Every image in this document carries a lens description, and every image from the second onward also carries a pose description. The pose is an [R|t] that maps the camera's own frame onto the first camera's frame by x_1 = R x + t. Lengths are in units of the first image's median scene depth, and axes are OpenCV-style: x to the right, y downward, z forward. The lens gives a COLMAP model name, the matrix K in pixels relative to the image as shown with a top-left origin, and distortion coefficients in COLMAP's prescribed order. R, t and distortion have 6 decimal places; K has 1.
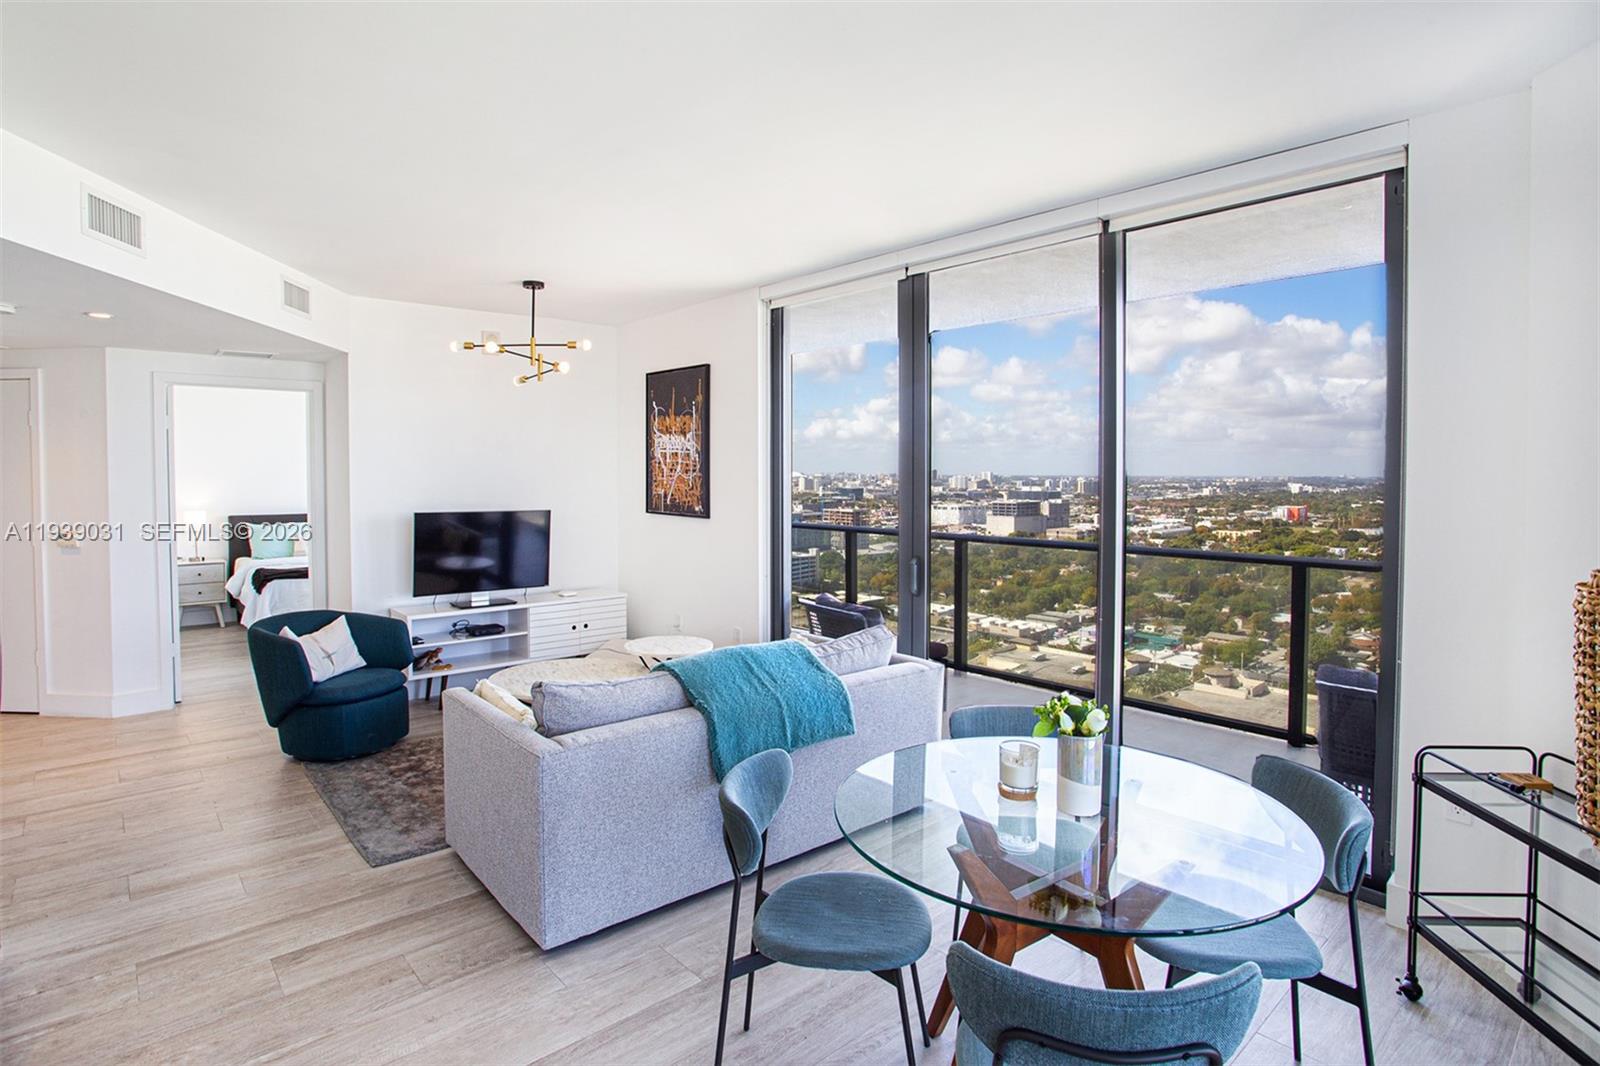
lens RADIAL K [[909.4, 0, 834.9], [0, 909.4, 498.8], [0, 0, 1]] dist [-0.080721, 0.046979]
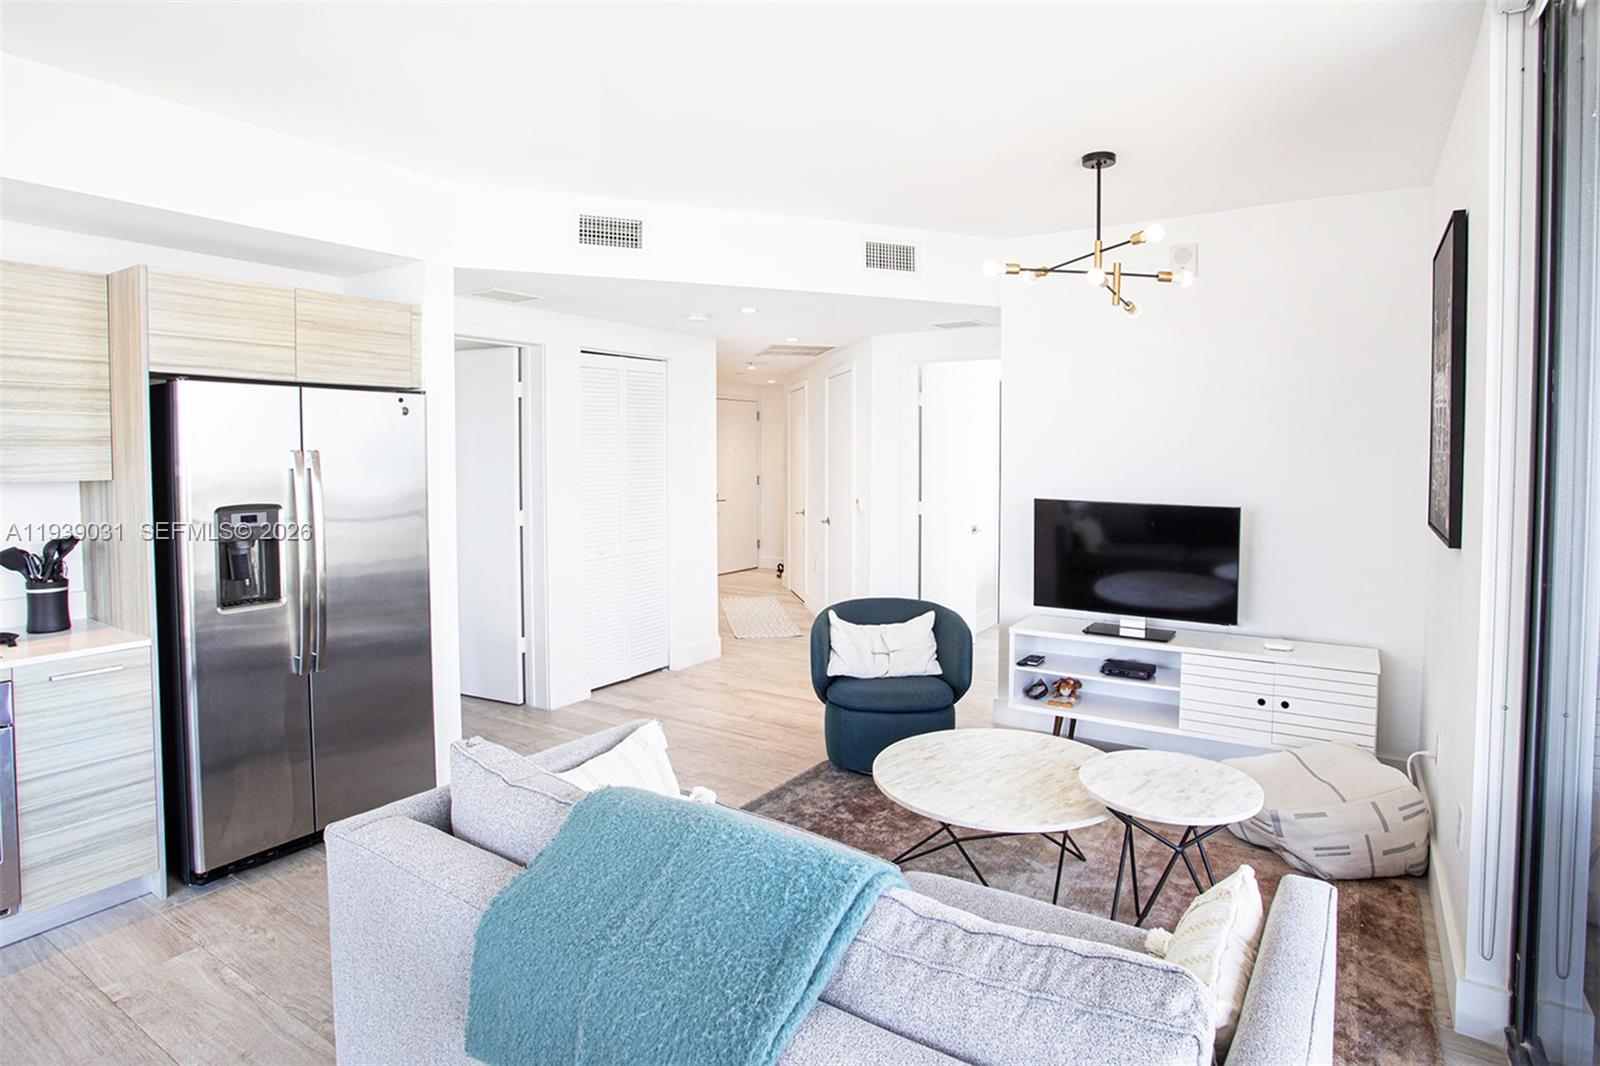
lens RADIAL K [[849.4, 0, 691.2], [0, 849.4, 483.3], [0, 0, 1]] dist [-0.071835, 0.038151]
pose [[0.204569, 0.039434, -0.978057, 0.192637], [-0.026254, 0.999050, 0.034789, -0.016201], [0.978500, 0.018561, 0.205410, 0.561834]]
